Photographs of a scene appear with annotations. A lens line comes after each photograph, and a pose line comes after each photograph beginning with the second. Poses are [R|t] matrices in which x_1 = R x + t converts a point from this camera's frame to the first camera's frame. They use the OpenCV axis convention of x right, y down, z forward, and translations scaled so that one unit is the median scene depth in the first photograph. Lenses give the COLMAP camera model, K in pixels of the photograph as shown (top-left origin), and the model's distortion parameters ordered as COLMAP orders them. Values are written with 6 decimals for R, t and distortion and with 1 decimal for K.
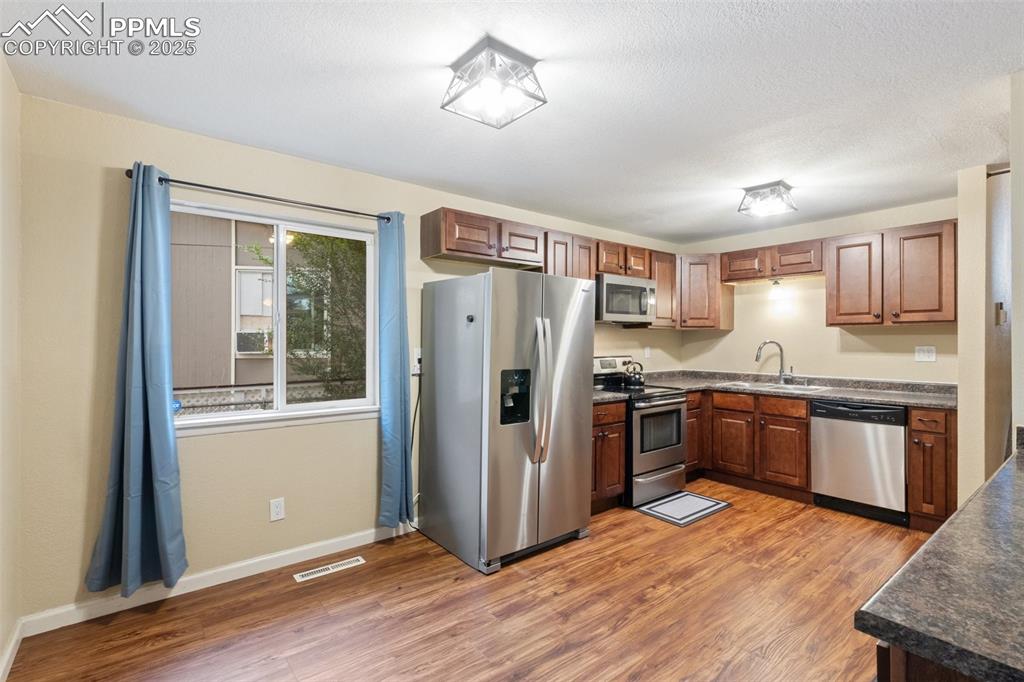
lens RADIAL K [[471.7, 0, 501.0], [0, 471.7, 338.1], [0, 0, 1]] dist [-0.000269, 0.000535]
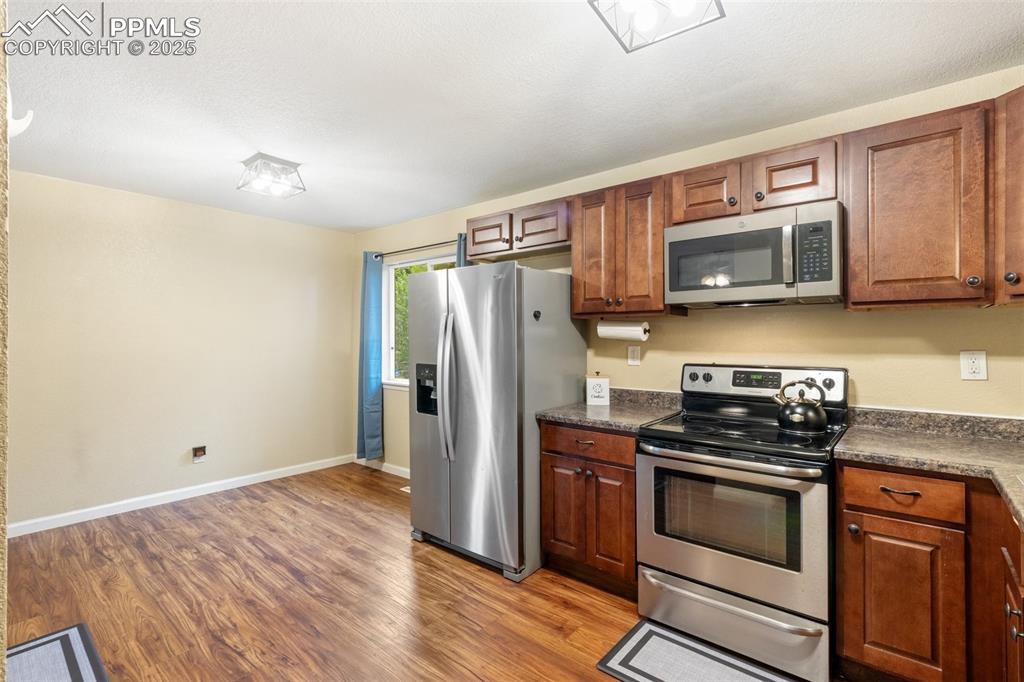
lens RADIAL K [[473.4, 0, 501.4], [0, 473.4, 339.4], [0, 0, 1]] dist [0.001357, -0.000075]
pose [[0.196328, 0.001570, -0.980537, 1.137808], [0.006209, 0.999977, 0.002844, 0.007261], [0.980519, -0.006647, 0.196314, 0.967836]]
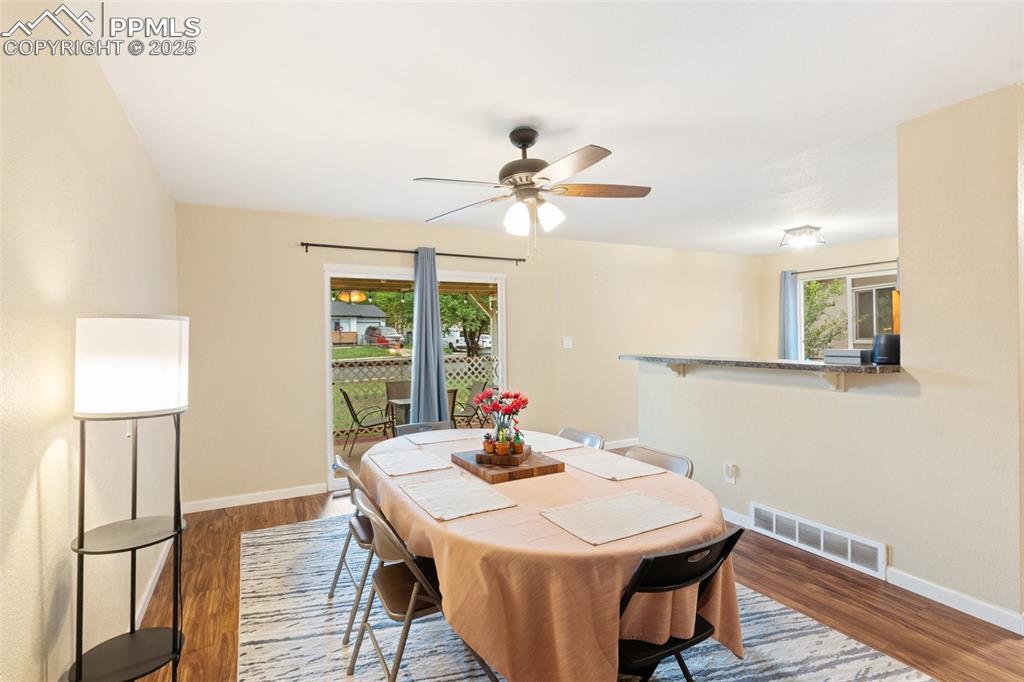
lens RADIAL K [[487.0, 0, 502.3], [0, 487.0, 342.3], [0, 0, 1]] dist [-0.003088, -0.000267]
pose [[-0.175761, 0.011952, -0.984360, 1.981172], [0.022109, 0.999722, 0.008191, -0.005566], [0.984185, -0.020324, -0.175976, -0.123004]]
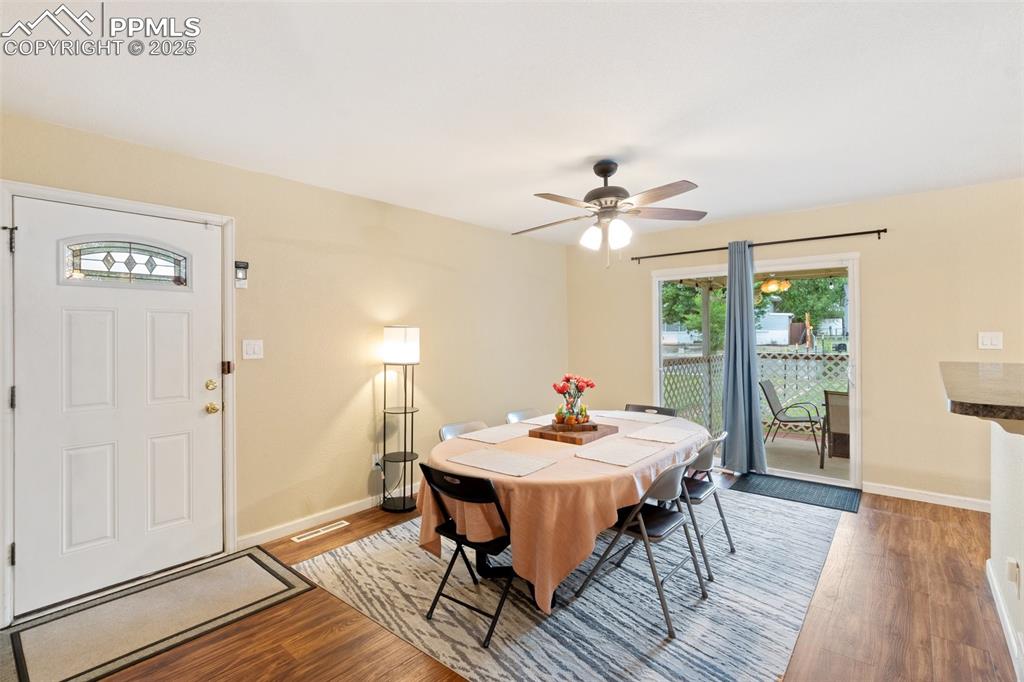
lens RADIAL K [[477.1, 0, 493.7], [0, 477.1, 329.8], [0, 0, 1]] dist [-0.001108, -0.000131]
pose [[-0.979746, 0.007474, -0.200107, 1.533444], [0.010292, 0.999862, -0.013047, -0.007529], [0.199982, -0.014842, -0.979687, 0.763409]]
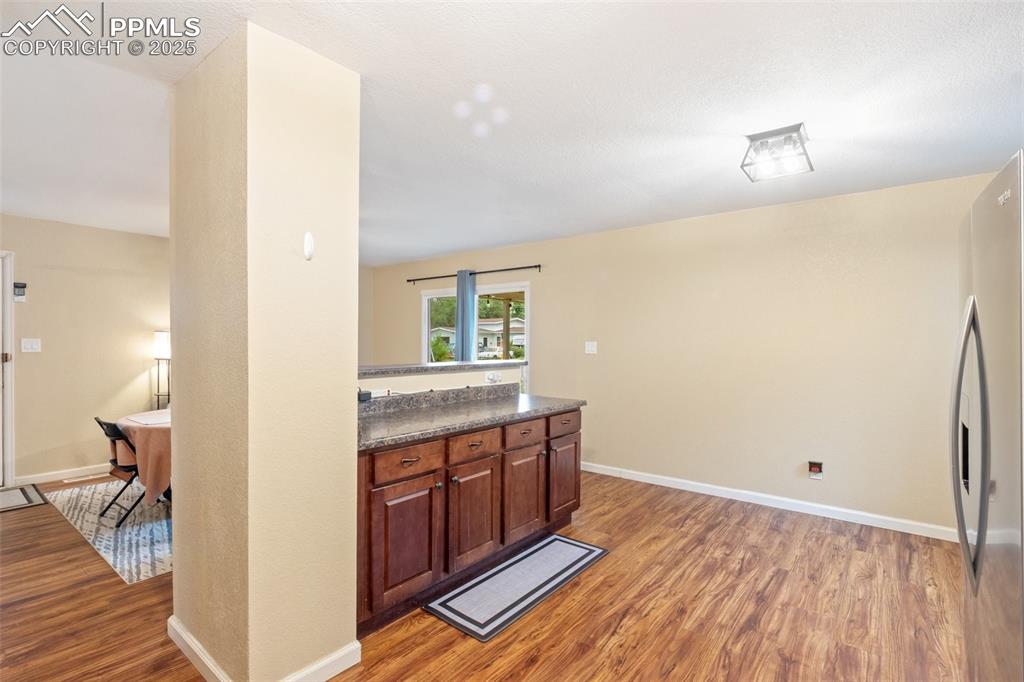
lens RADIAL K [[481.3, 0, 498.1], [0, 481.3, 345.8], [0, 0, 1]] dist [-0.002071, -0.000153]
pose [[-0.973667, -0.004390, -0.227934, 0.717169], [-0.004639, 0.999989, 0.000554, 0.011324], [0.227929, 0.001597, -0.973676, 1.453620]]
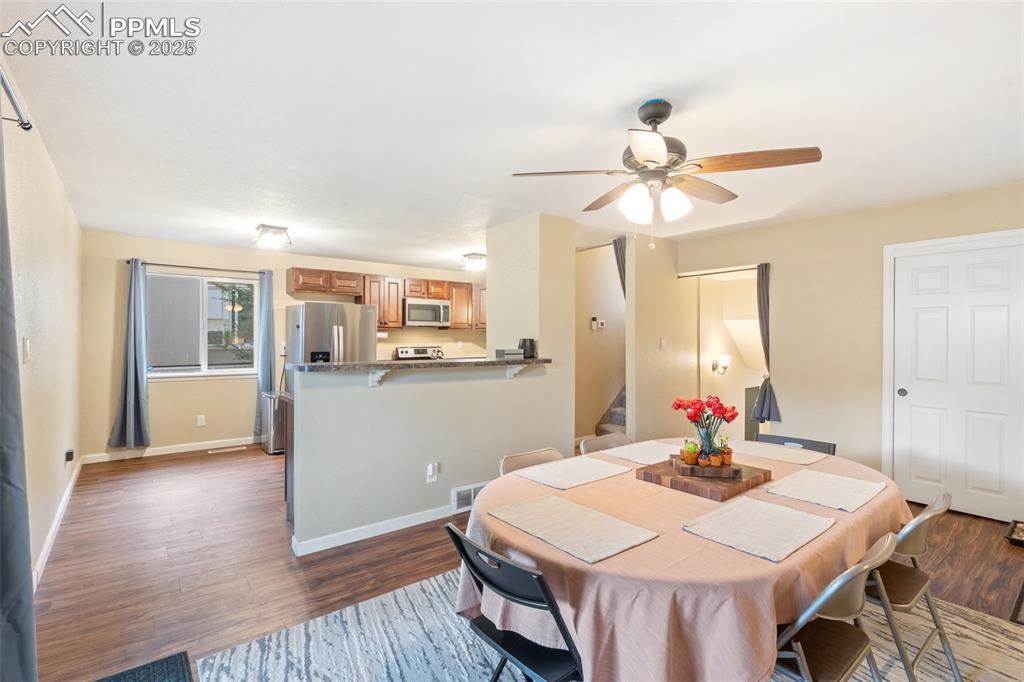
lens RADIAL K [[473.4, 0, 501.4], [0, 473.4, 339.4], [0, 0, 1]] dist [0.001357, -0.000075]
pose [[0.999995, 0.003078, 0.000474, 0.814071], [-0.003084, 0.999925, 0.011891, -0.013398], [-0.000437, -0.011892, 0.999929, -1.035996]]
